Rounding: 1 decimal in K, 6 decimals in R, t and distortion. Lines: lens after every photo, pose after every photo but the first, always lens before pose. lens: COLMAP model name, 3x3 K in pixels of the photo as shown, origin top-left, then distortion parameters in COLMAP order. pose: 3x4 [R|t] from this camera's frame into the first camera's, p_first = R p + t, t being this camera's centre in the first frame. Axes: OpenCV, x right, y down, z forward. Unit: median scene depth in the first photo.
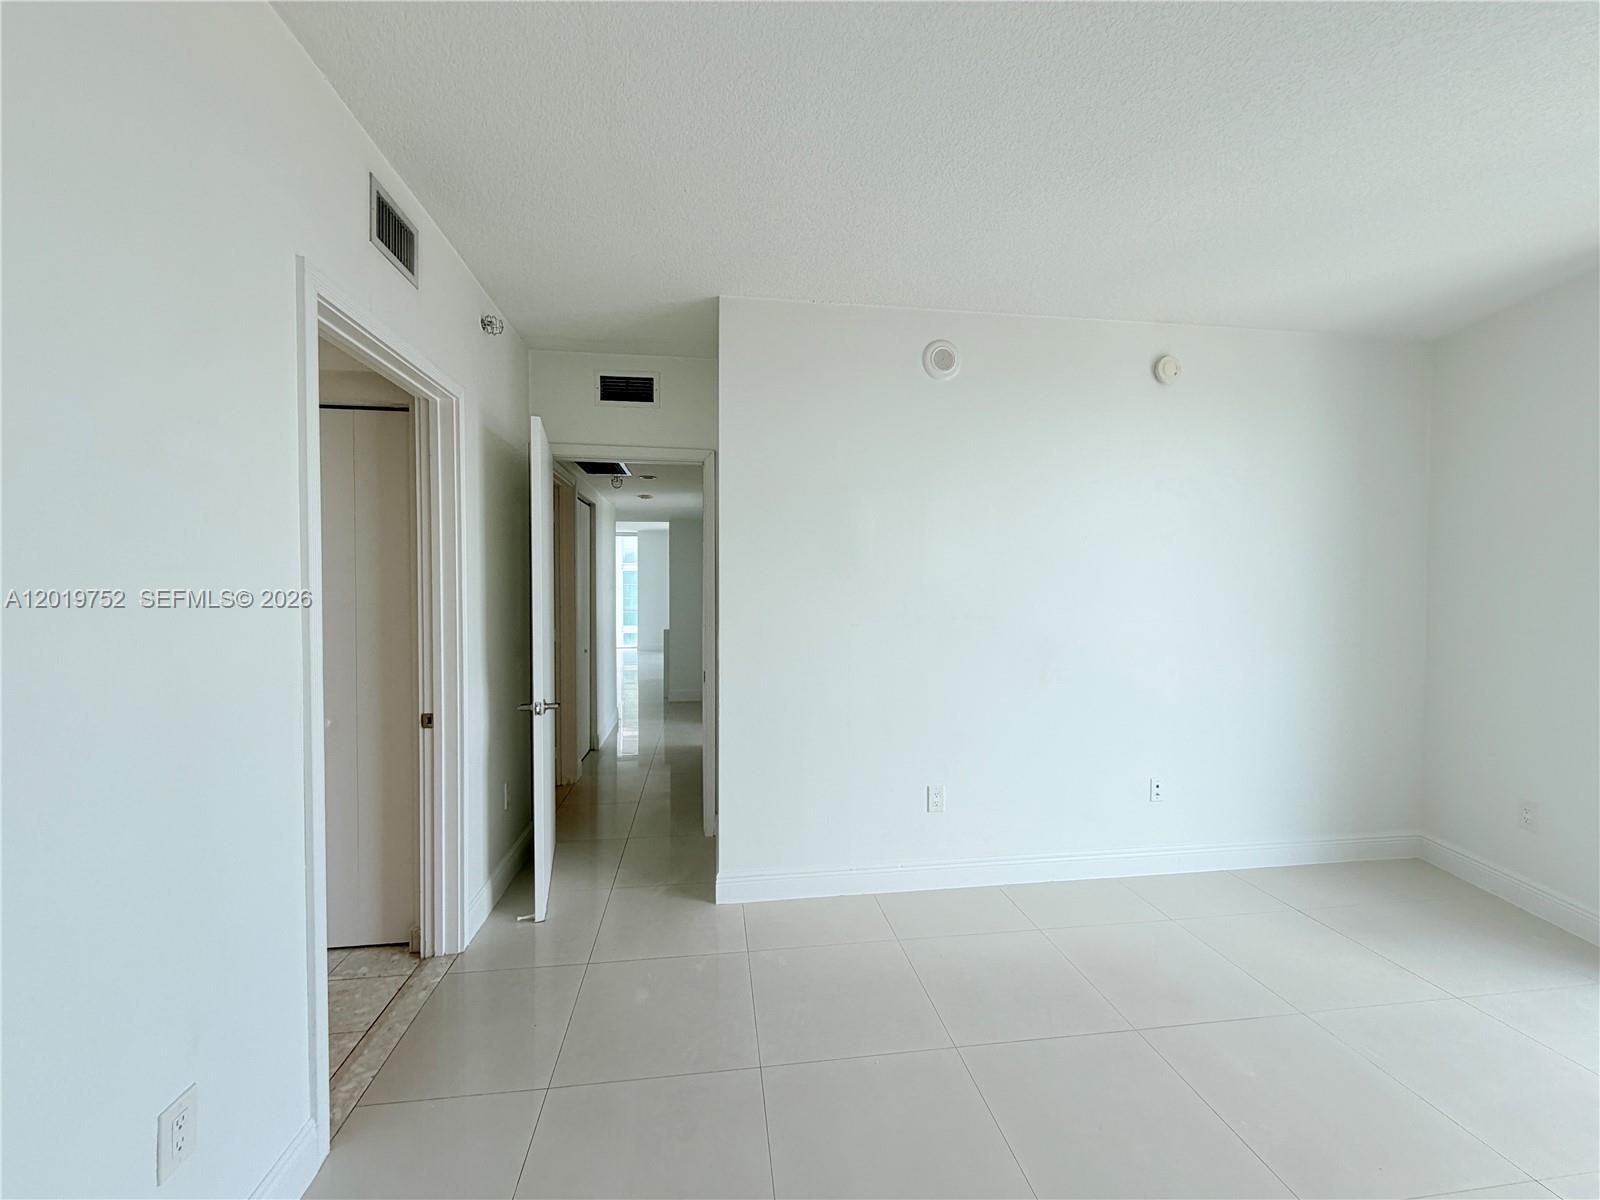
lens RADIAL K [[635.0, 0, 792.7], [0, 635.0, 599.5], [0, 0, 1]] dist [-0.000595, 0.000237]
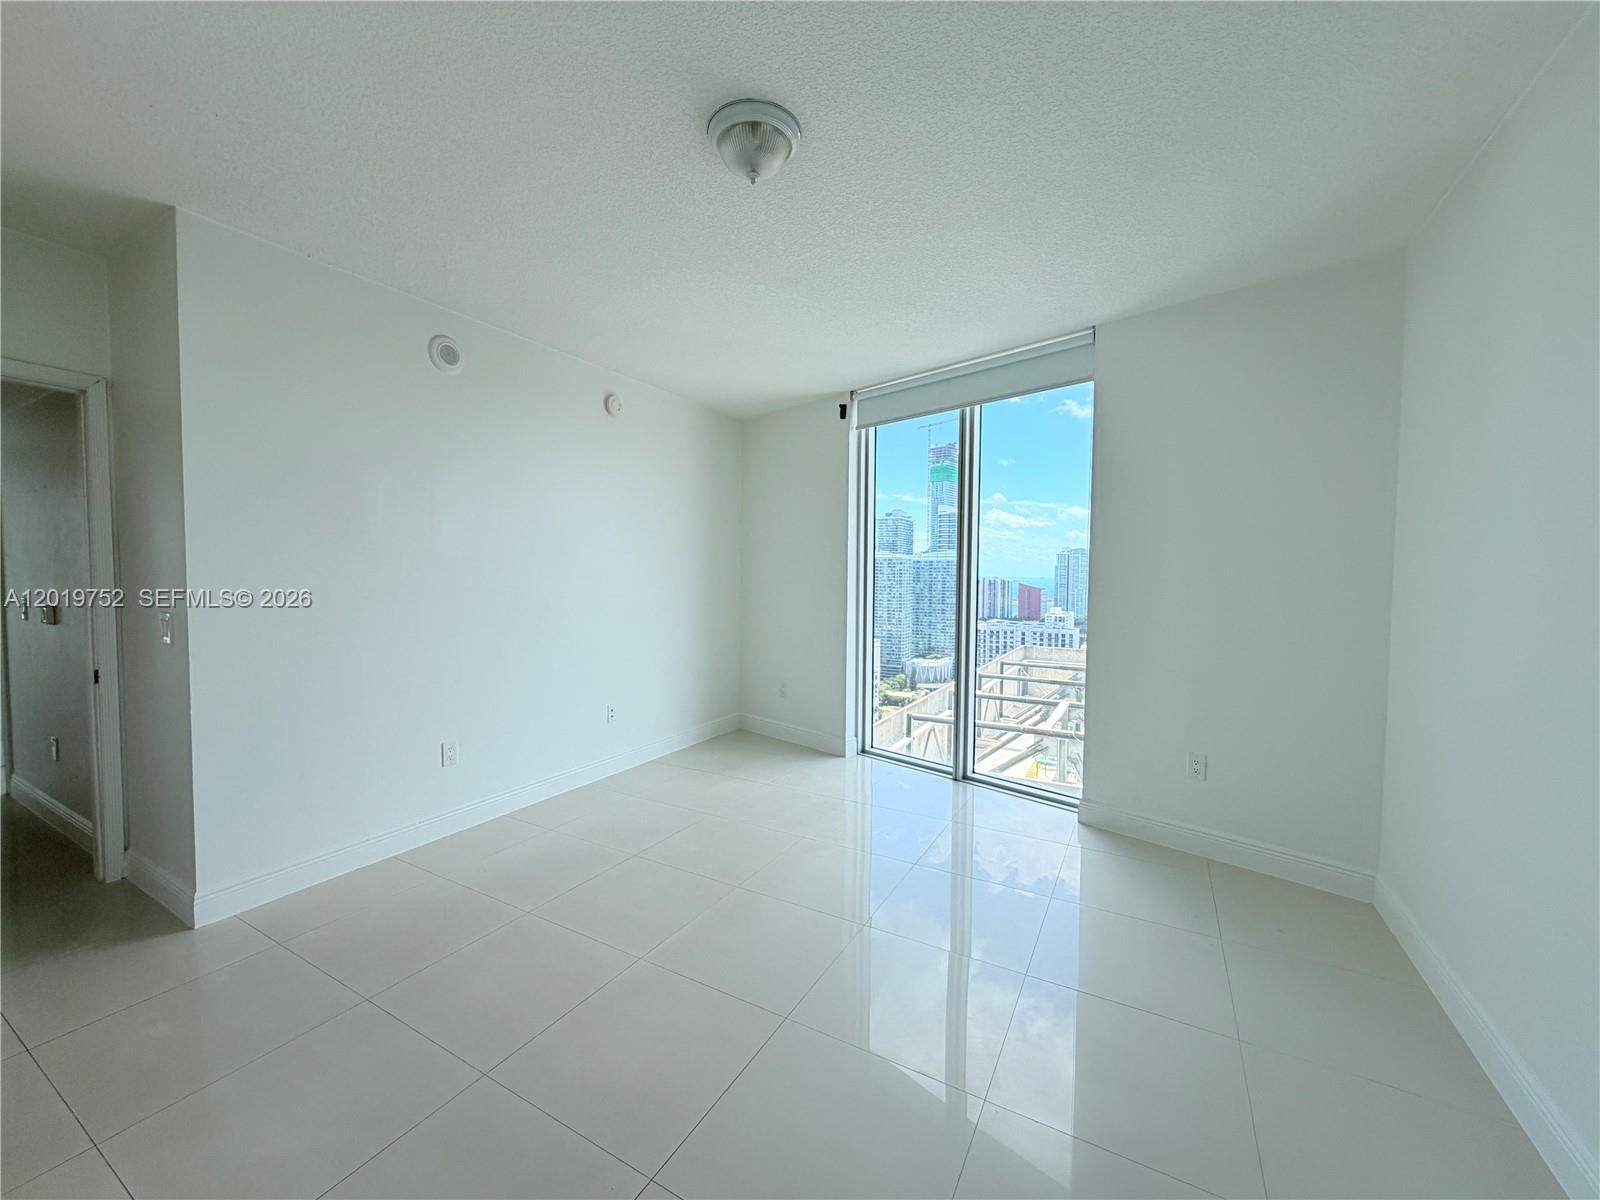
lens RADIAL K [[635.0, 0, 792.7], [0, 635.0, 599.5], [0, 0, 1]] dist [-0.000595, 0.000237]
pose [[0.607081, -0.030946, 0.794037, -0.286772], [0.008907, 0.999444, 0.032141, 0.015815], [-0.794590, -0.012440, 0.607019, -0.146047]]
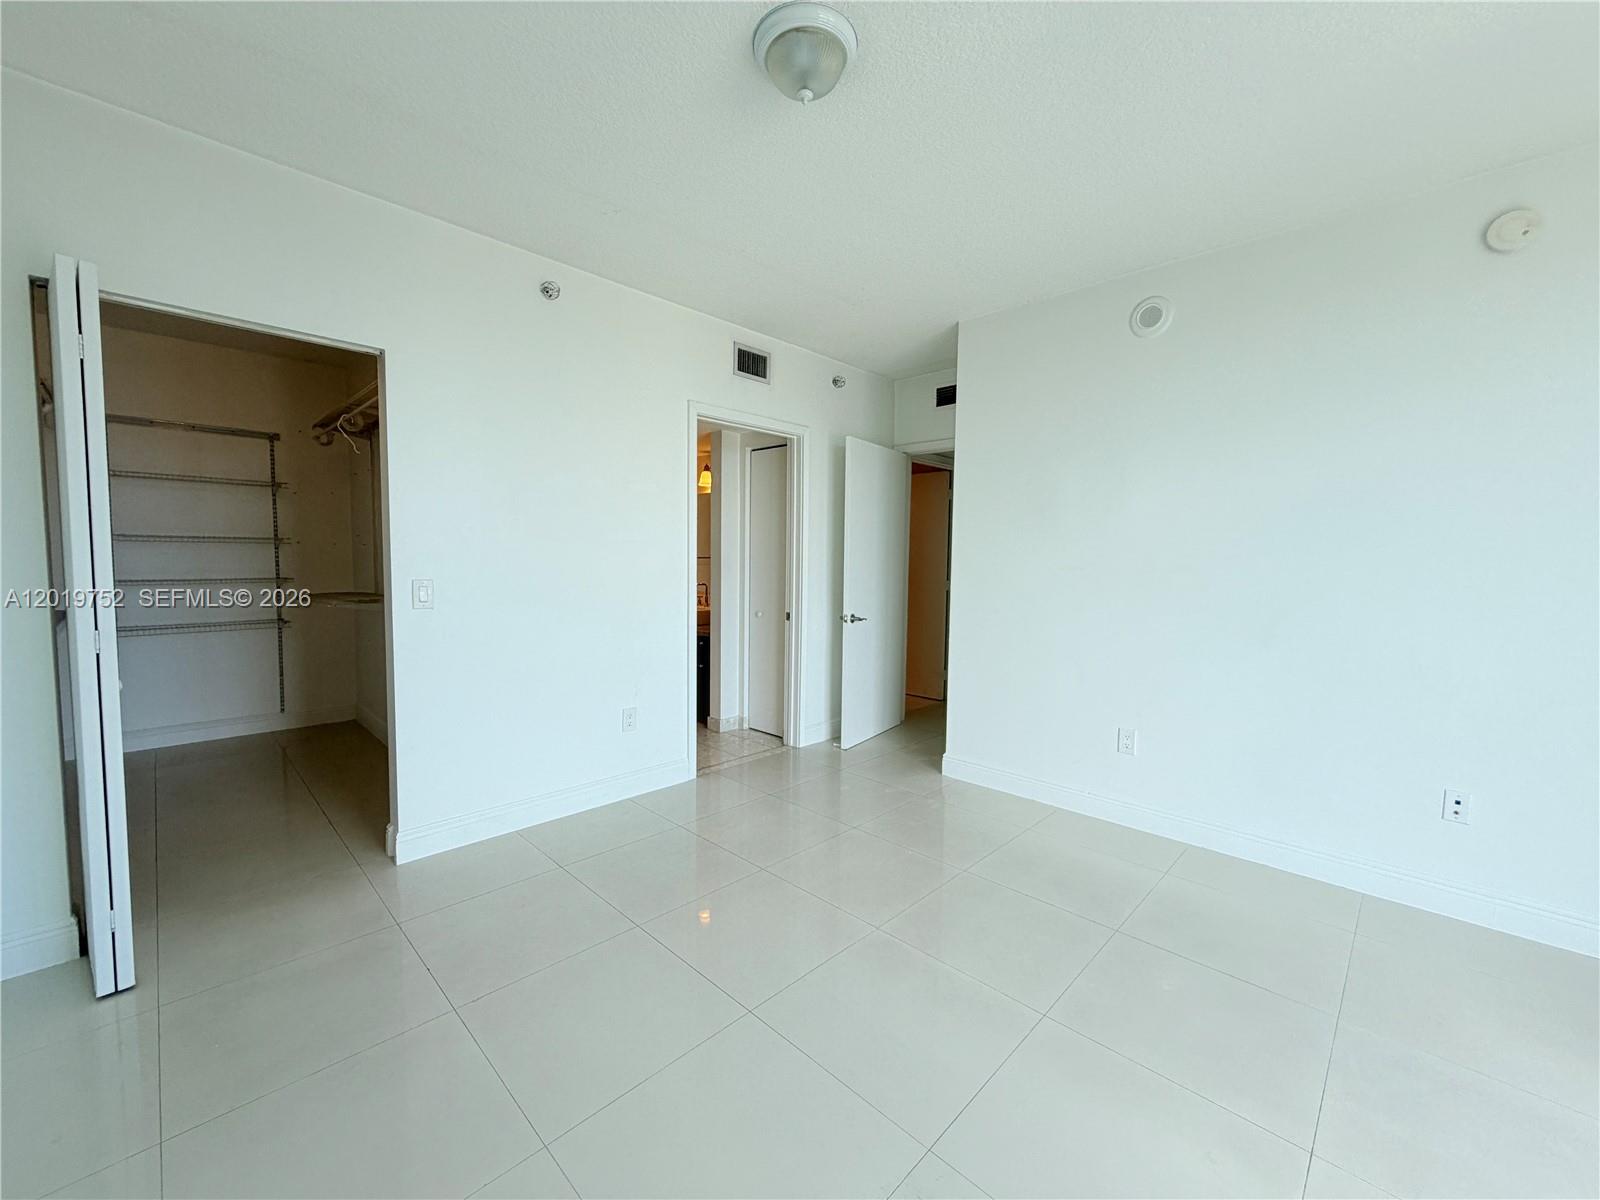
lens RADIAL K [[635.7, 0, 800.0], [0, 635.7, 600.0], [0, 0, 1]] dist [0.000870, 0.000103]
pose [[0.616309, 0.058023, -0.785364, 0.720277], [-0.027593, 0.998261, 0.052098, 0.039912], [0.787021, -0.010438, 0.616838, -0.080872]]
